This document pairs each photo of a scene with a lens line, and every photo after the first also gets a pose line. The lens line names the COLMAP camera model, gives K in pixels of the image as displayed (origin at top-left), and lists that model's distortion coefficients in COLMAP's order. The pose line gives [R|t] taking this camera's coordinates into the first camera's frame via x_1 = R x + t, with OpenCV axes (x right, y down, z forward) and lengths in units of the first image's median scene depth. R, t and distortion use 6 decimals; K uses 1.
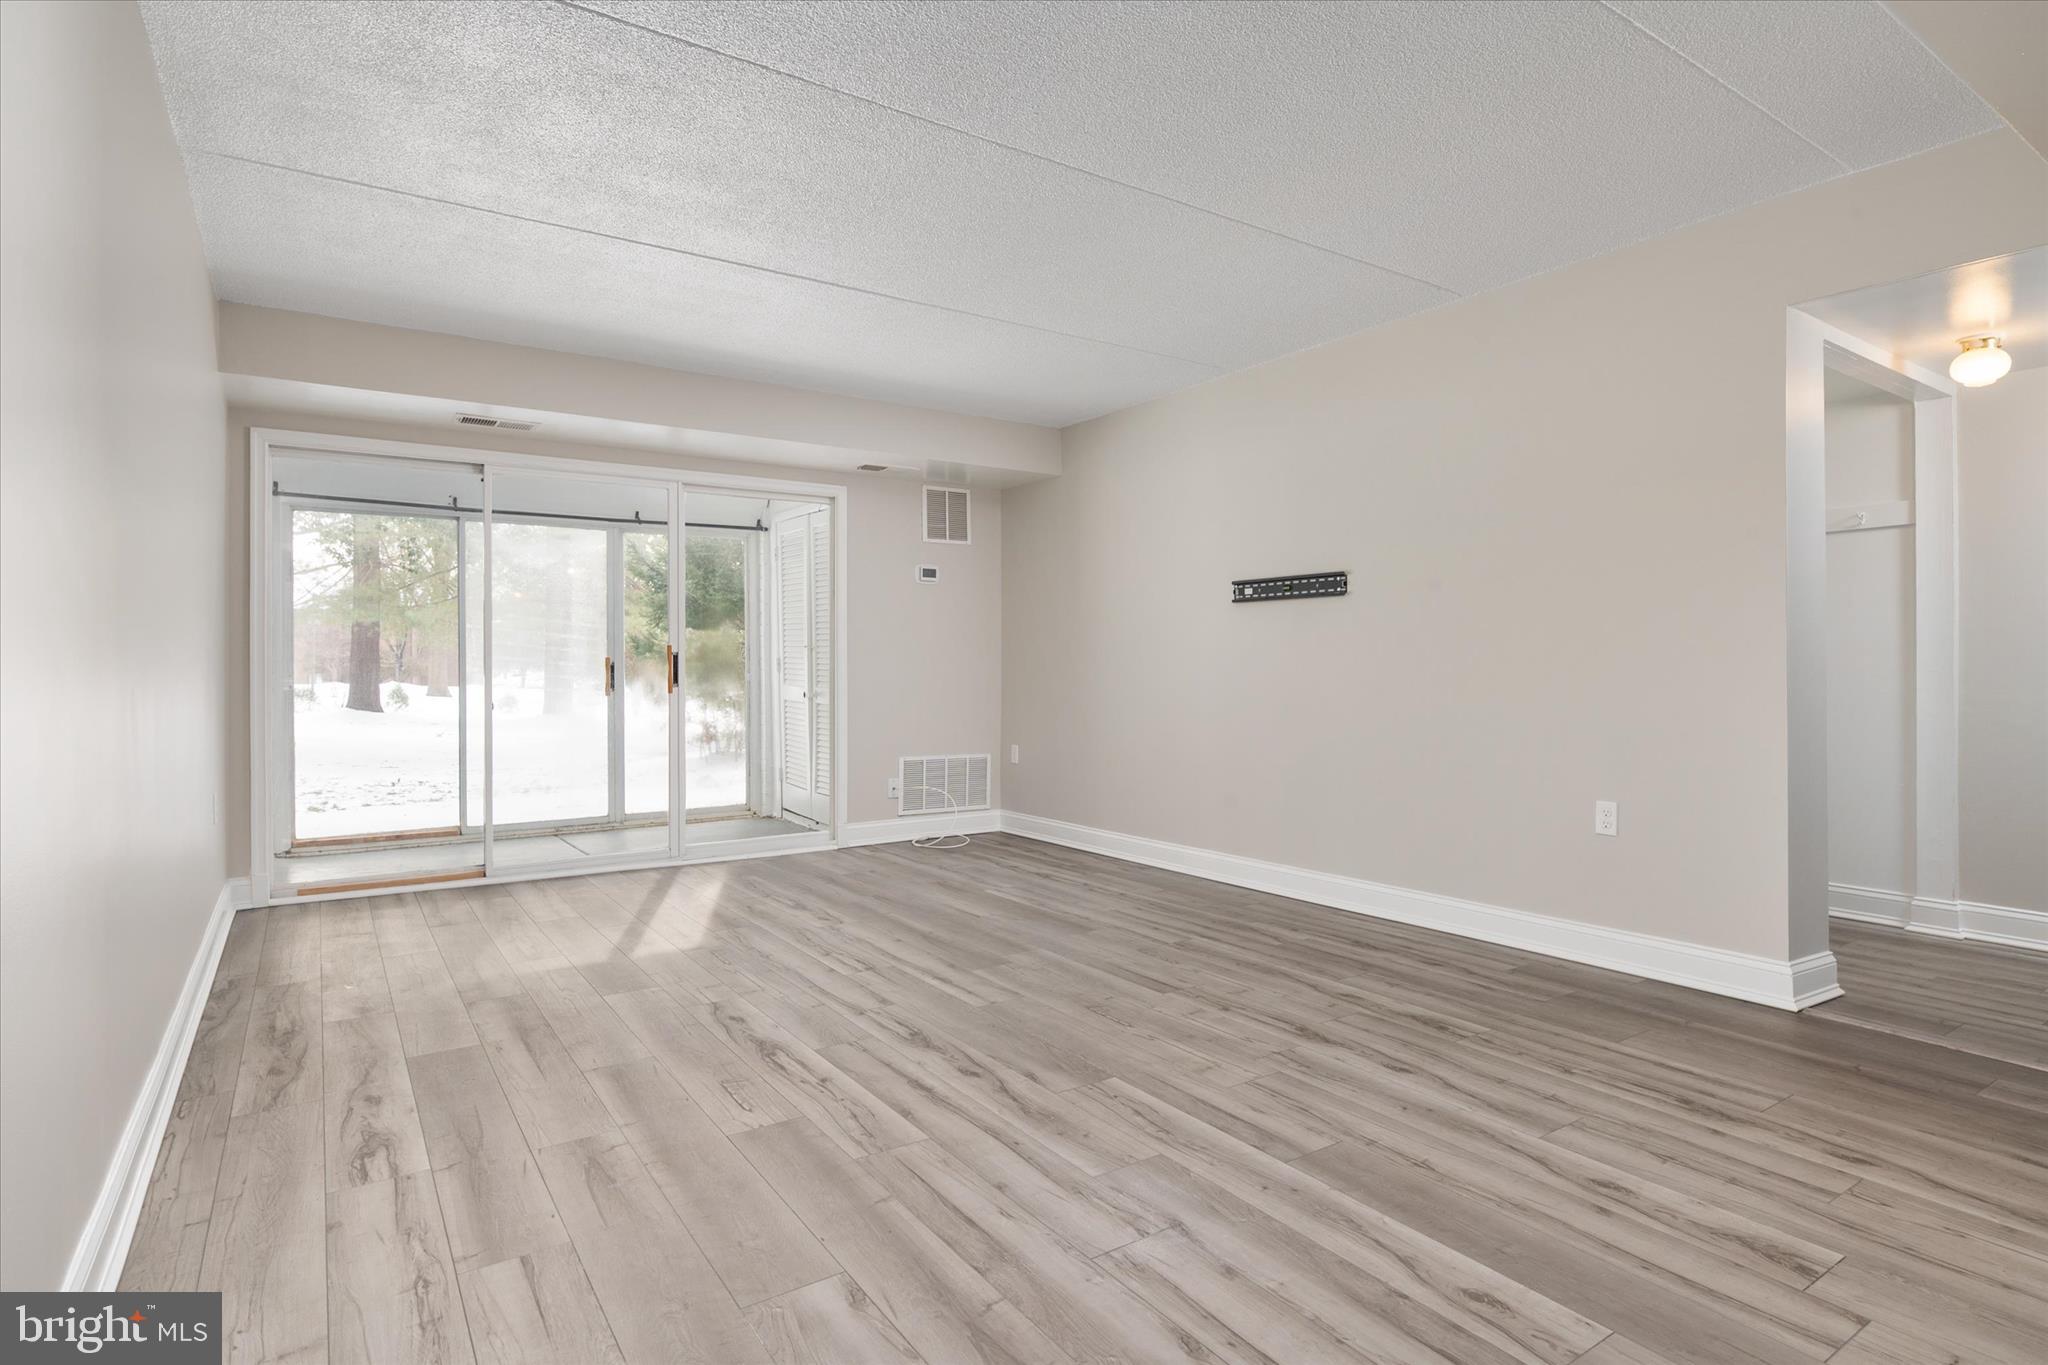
lens RADIAL K [[1045.5, 0, 1040.4], [0, 1045.5, 668.0], [0, 0, 1]] dist [0.006136, -0.006559]
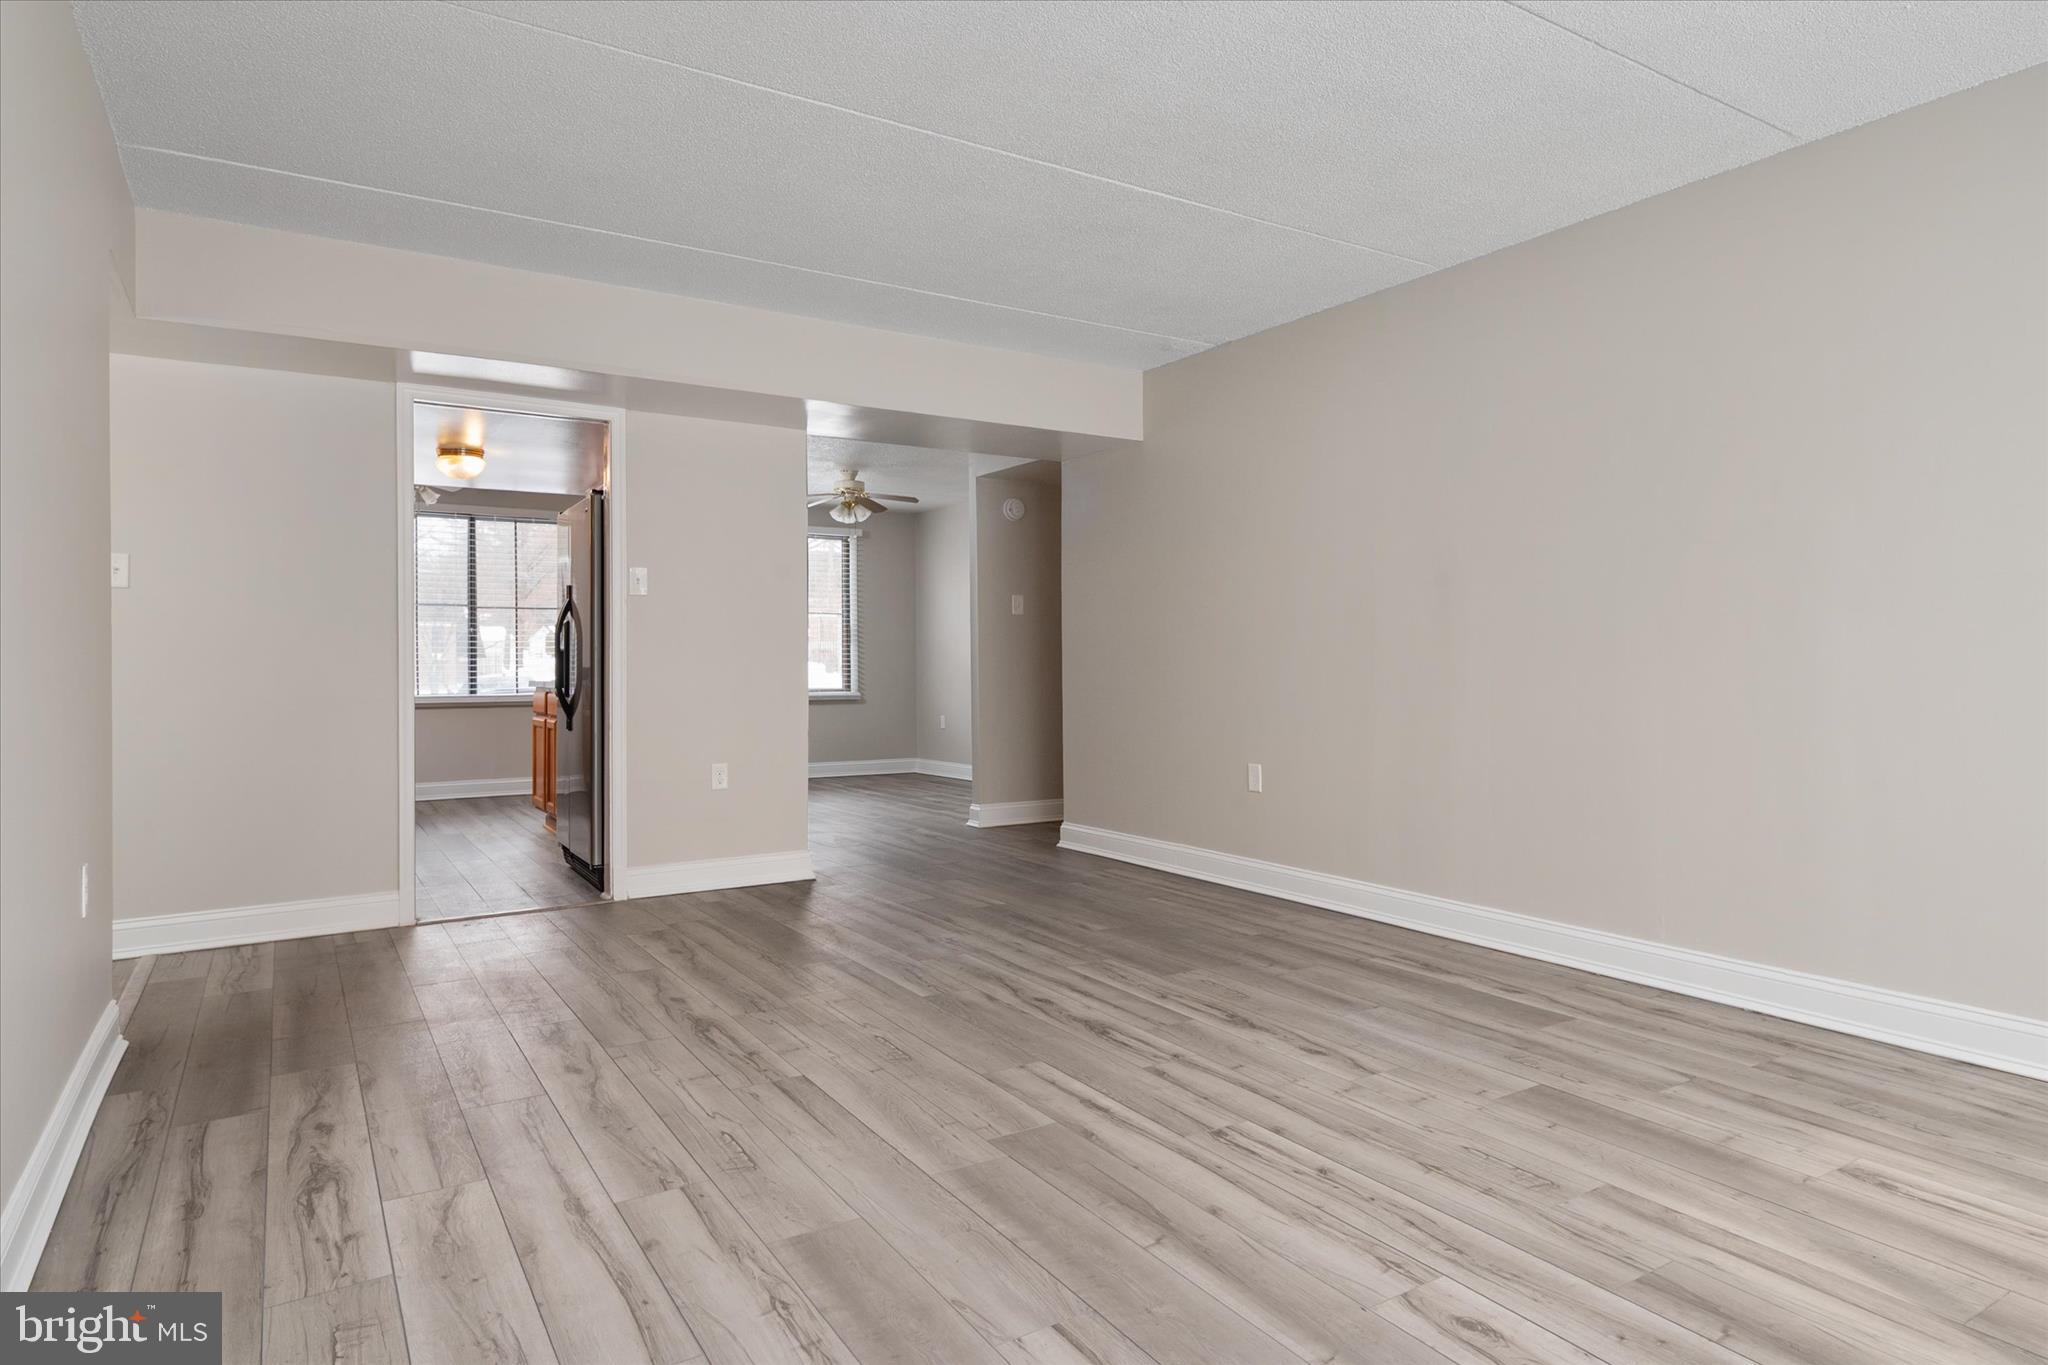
lens RADIAL K [[1182.0, 0, 1013.8], [0, 1182.0, 670.8], [0, 0, 1]] dist [0.010712, -0.005014]
pose [[-0.998316, 0.007445, 0.057535, -0.091013], [0.007842, 0.999947, 0.006674, 0.006920], [-0.057482, 0.007114, -0.998321, 1.855063]]
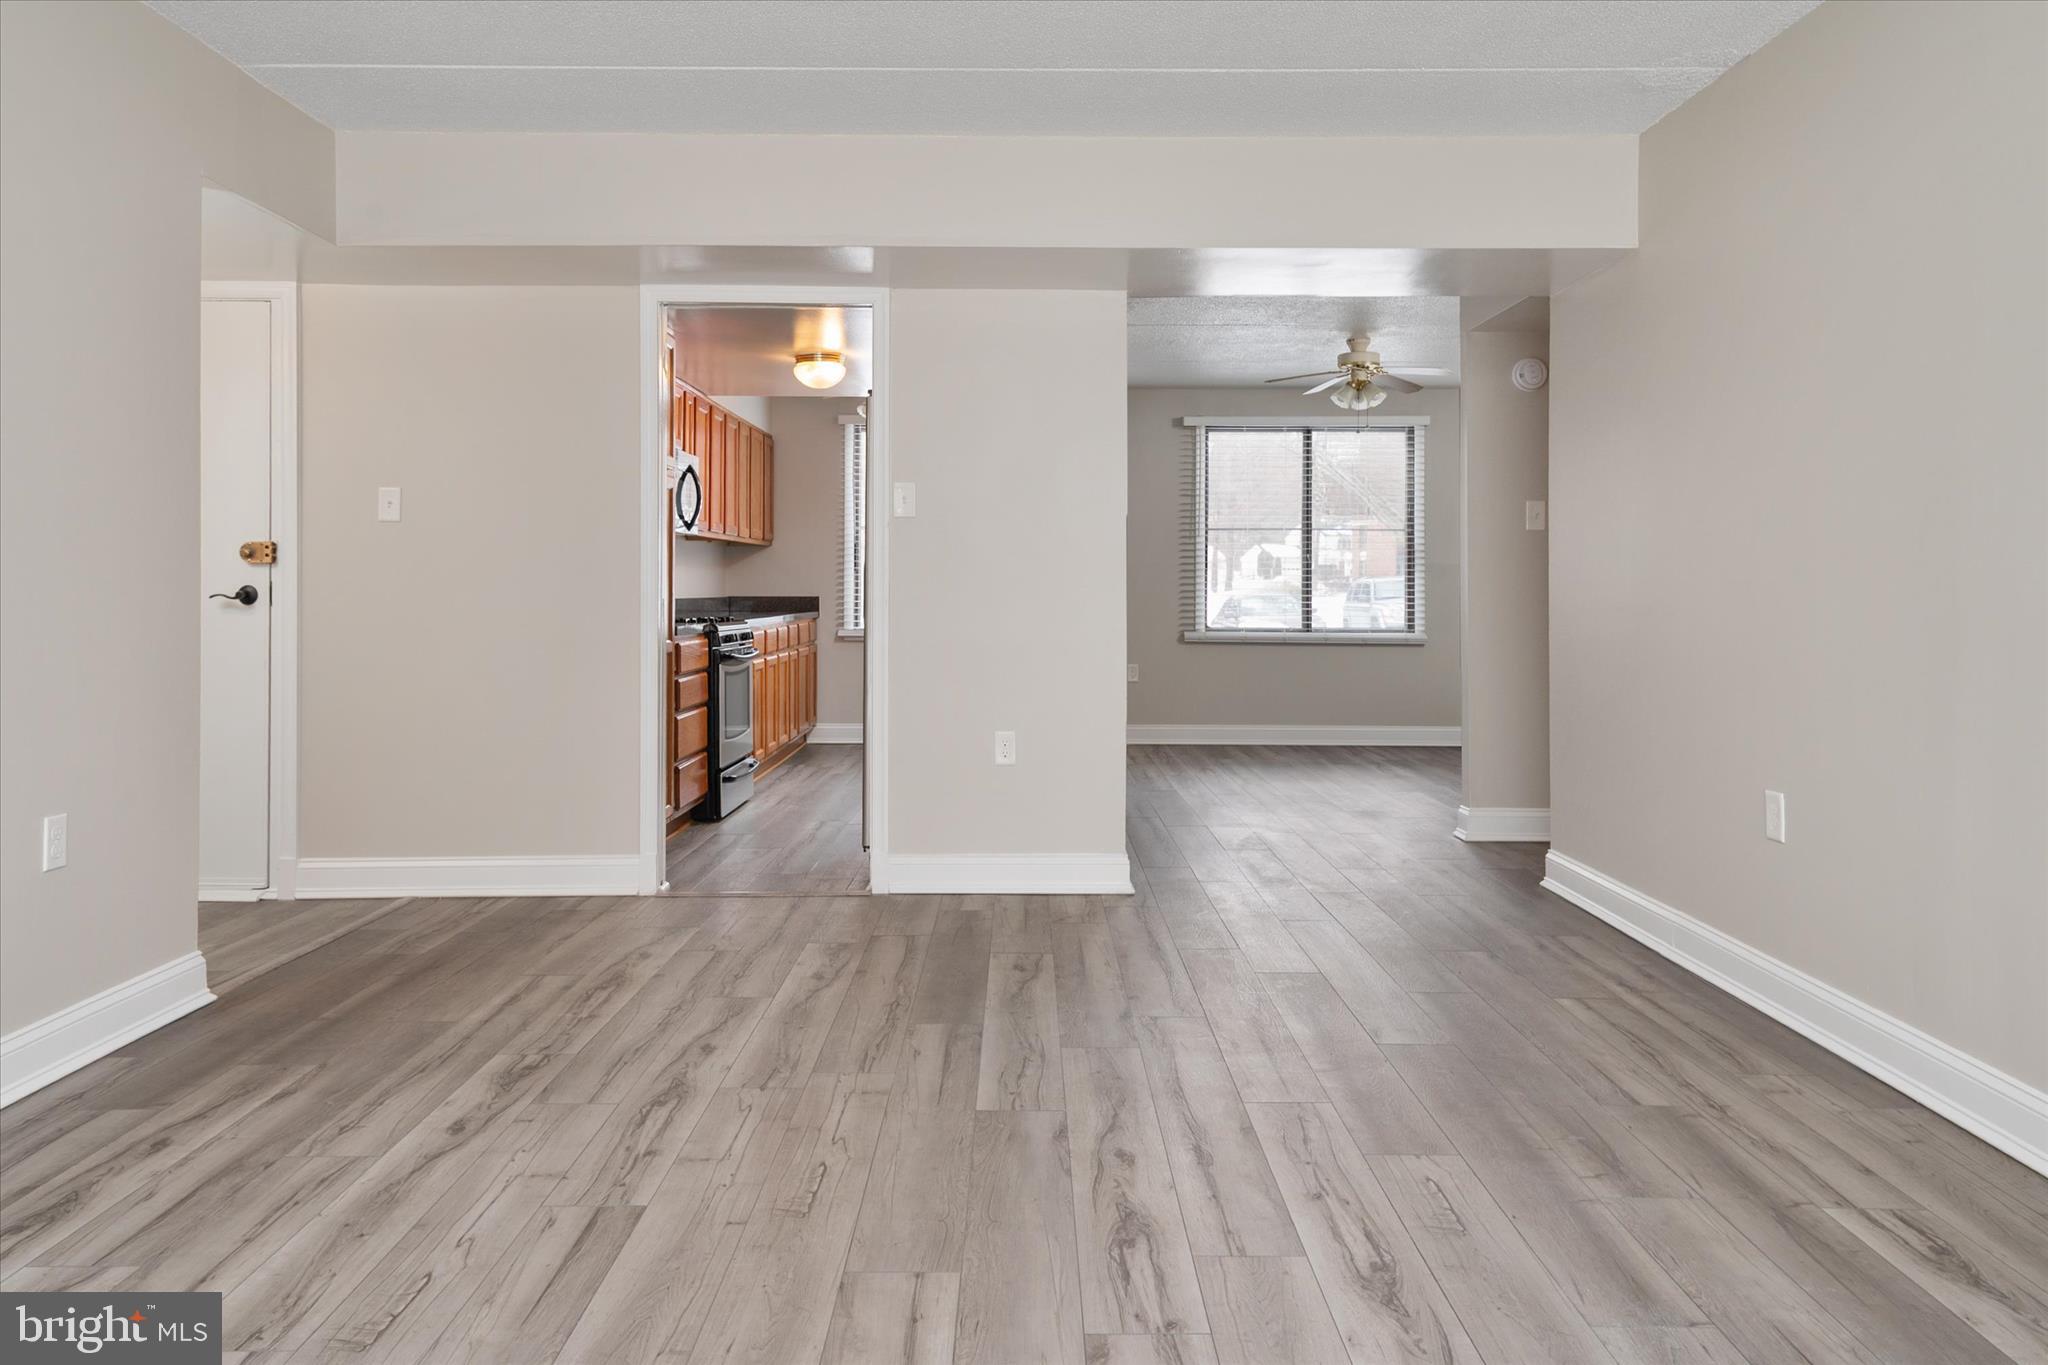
lens RADIAL K [[1405.7, 0, 1002.5], [0, 1405.7, 588.6], [0, 0, 1]] dist [0.017429, -0.003882]
pose [[-0.813074, 0.001615, 0.582158, -0.458818], [0.001400, 0.999999, -0.000819, -0.008705], [-0.582159, 0.000149, -0.813075, 1.481121]]
